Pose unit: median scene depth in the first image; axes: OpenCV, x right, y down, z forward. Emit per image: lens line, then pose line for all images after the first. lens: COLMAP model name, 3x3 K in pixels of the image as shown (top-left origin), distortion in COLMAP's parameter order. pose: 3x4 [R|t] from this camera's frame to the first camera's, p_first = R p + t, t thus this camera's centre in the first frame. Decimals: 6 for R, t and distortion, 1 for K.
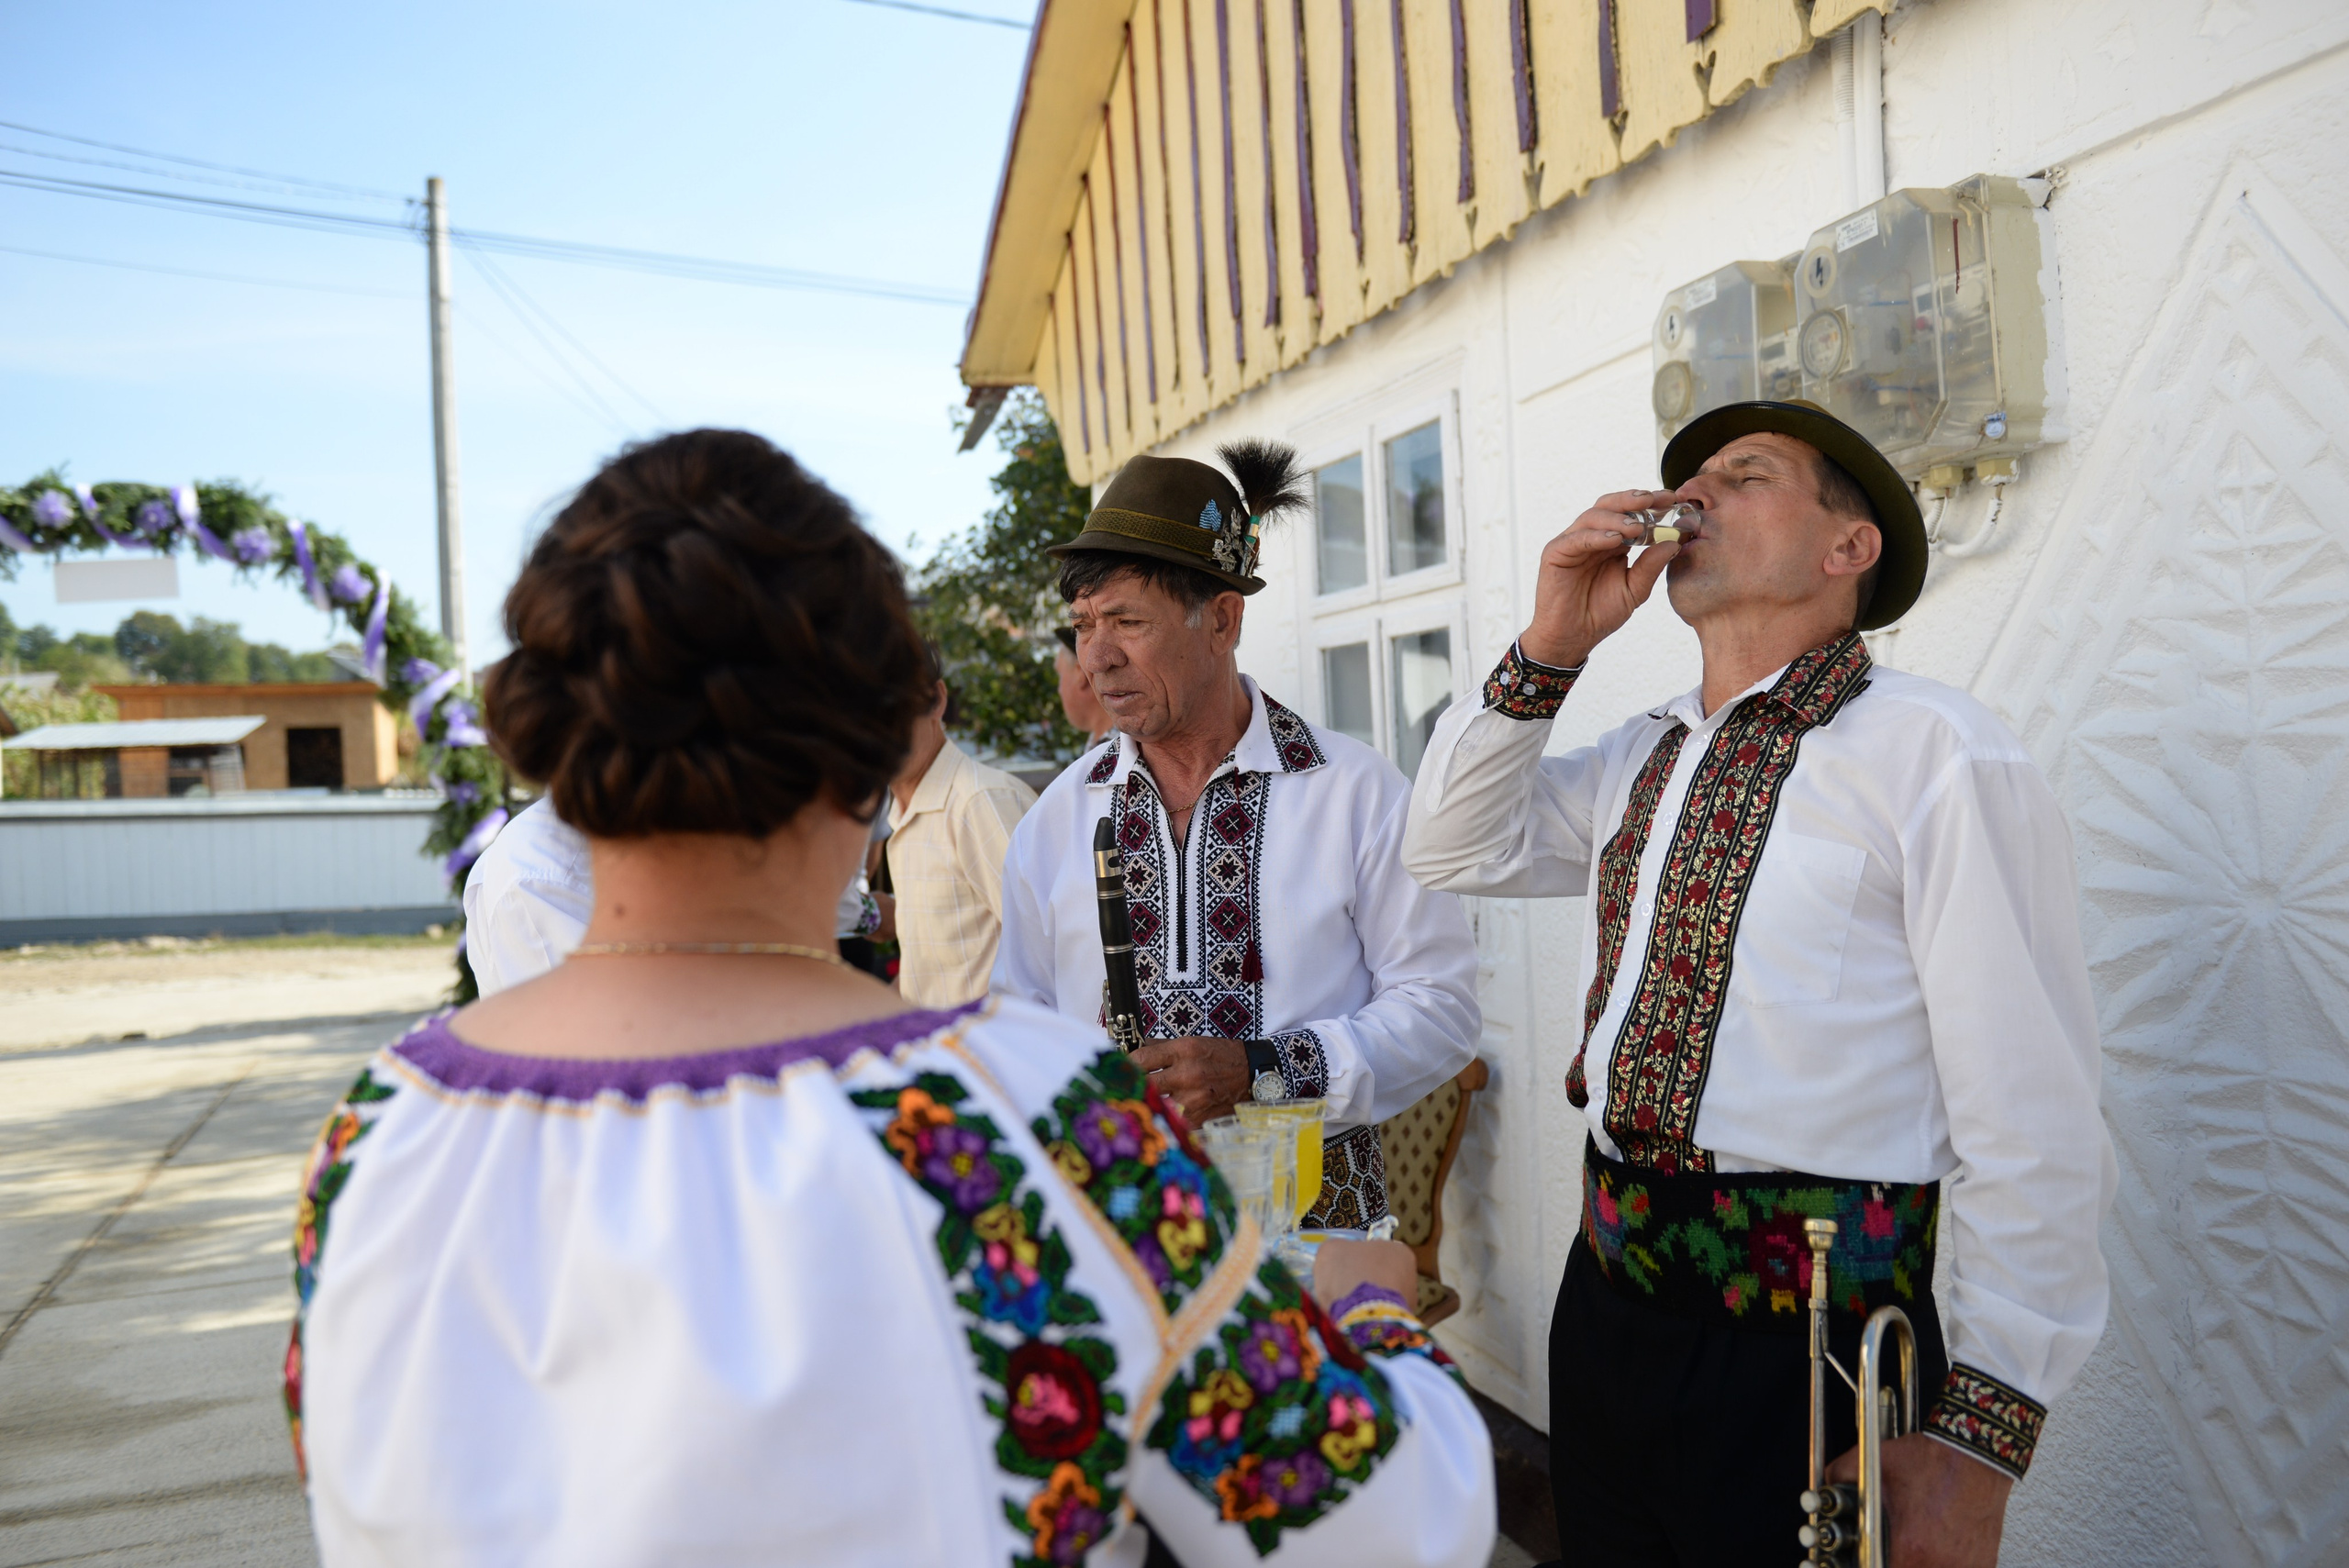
lens RADIAL K [[1953.7, 0, 1178.1], [0, 1953.7, 793.0], [0, 0, 1]] dist [0.008161, -0.013049]
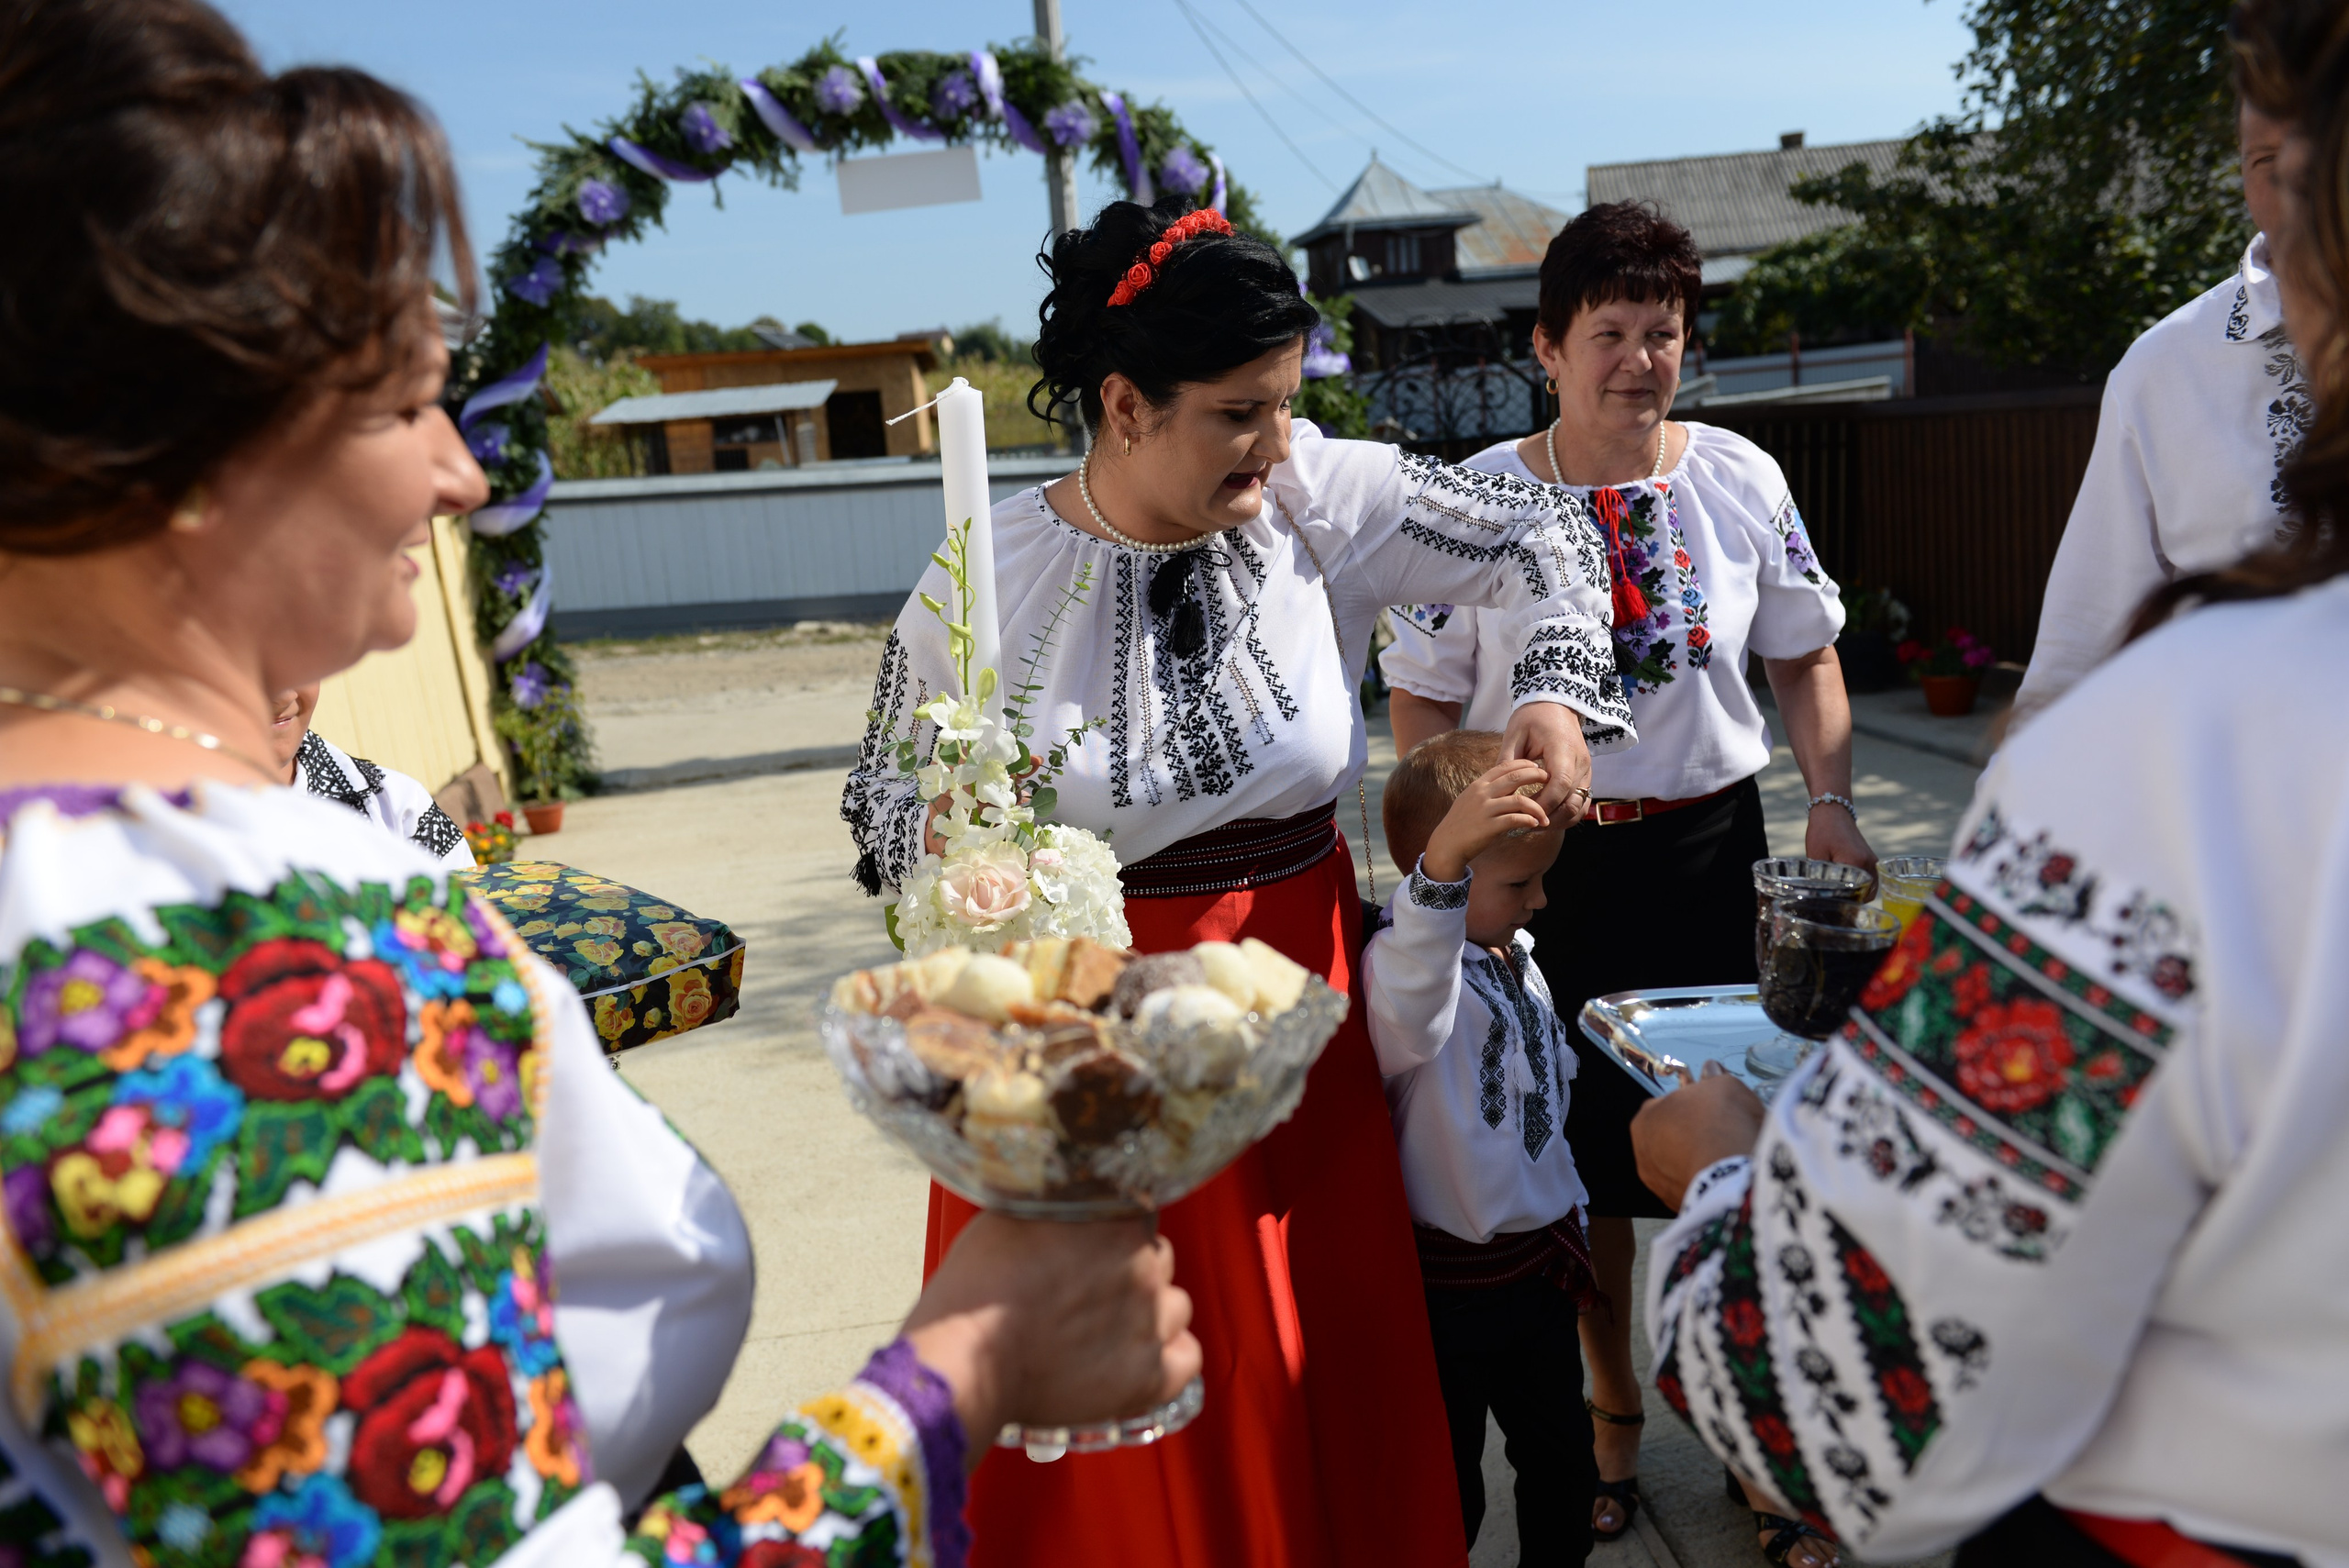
lens RADIAL K [[1937.9, 0, 1180.4], [0, 1937.9, 775.2], [0, 0, 1]] dist [-0.003475, 0.000095]
pose [[0.983888, -0.007640, -0.178625, -0.291807], [0.037309, 0.985865, 0.163333, 0.004825], [0.174852, -0.167366, 0.970266, 0.211591]]
